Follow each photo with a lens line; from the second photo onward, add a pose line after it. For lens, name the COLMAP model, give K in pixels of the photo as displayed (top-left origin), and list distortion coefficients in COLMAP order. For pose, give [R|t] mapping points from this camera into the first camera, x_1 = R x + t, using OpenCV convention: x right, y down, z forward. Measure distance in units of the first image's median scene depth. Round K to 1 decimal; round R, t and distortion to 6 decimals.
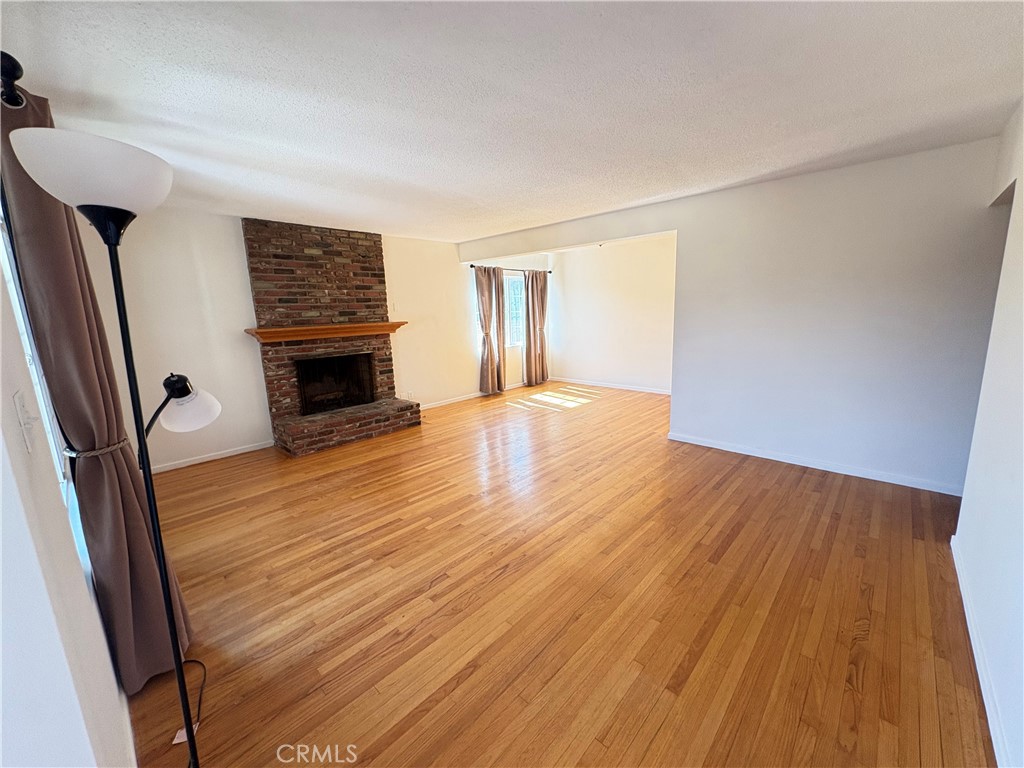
lens RADIAL K [[403.6, 0, 516.6], [0, 403.6, 386.5], [0, 0, 1]] dist [-0.002013, 0.000235]
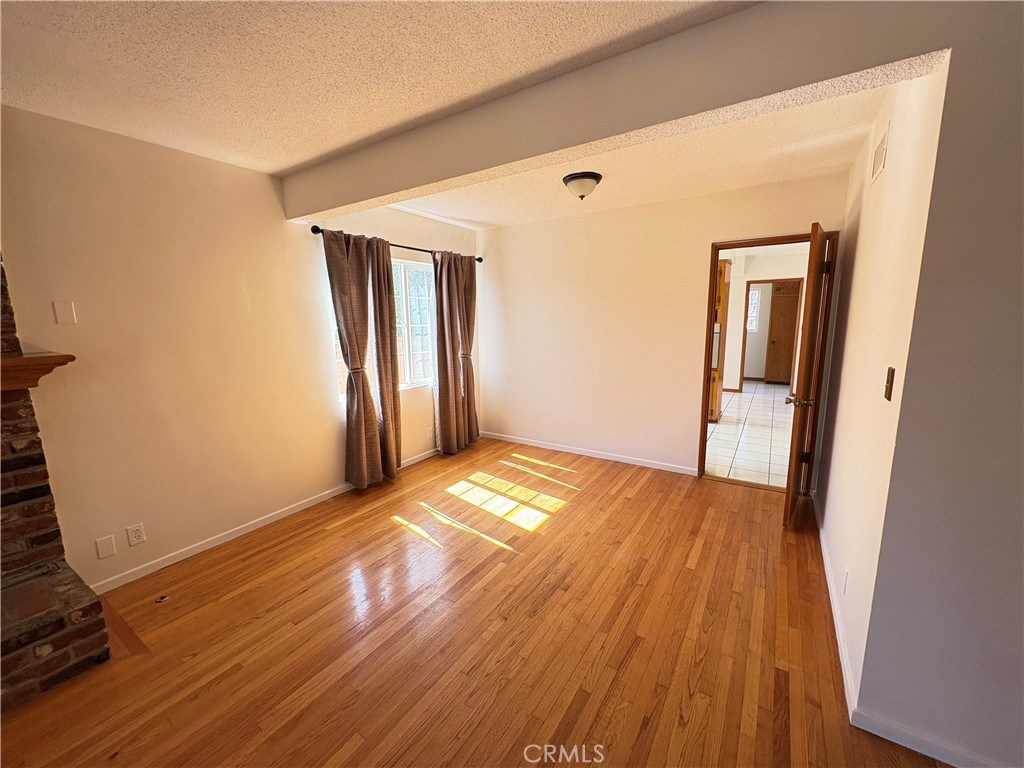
lens RADIAL K [[403.6, 0, 518.8], [0, 403.6, 378.3], [0, 0, 1]] dist [-0.002013, 0.000235]
pose [[0.982995, -0.010294, 0.183342, 0.032104], [0.017695, 0.999091, -0.038781, -0.095098], [-0.182776, 0.041366, 0.982284, 0.462244]]
